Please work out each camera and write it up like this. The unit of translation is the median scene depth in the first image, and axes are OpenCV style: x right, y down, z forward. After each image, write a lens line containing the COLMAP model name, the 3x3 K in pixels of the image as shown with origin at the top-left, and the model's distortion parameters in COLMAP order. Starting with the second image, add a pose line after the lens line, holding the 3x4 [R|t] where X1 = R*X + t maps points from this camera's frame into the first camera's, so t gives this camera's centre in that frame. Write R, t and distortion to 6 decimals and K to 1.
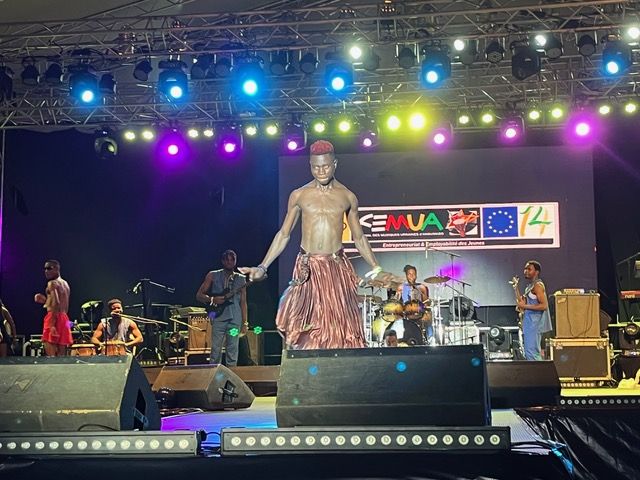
lens RADIAL K [[1078.8, 0, 321.9], [0, 1078.8, 235.2], [0, 0, 1]] dist [0.068494, 0.000000]
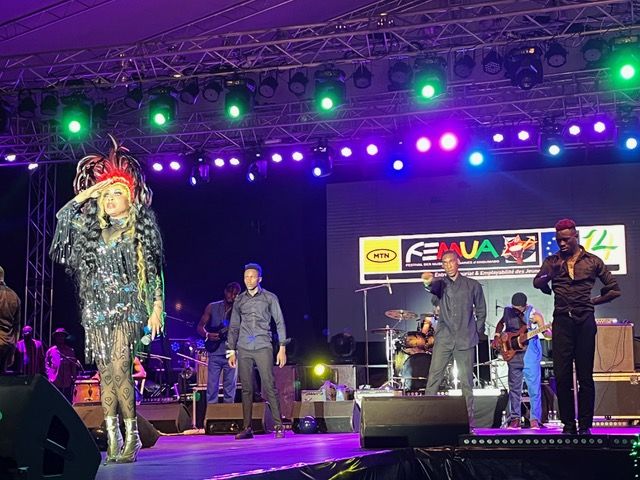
lens RADIAL K [[1102.8, 0, 318.0], [0, 1102.8, 244.8], [0, 0, 1]] dist [0.070136, 0.000000]
pose [[0.988541, -0.020973, -0.149486, 0.101306], [0.017526, 0.999550, -0.024343, 0.004762], [0.149929, 0.021444, 0.988464, 0.030986]]
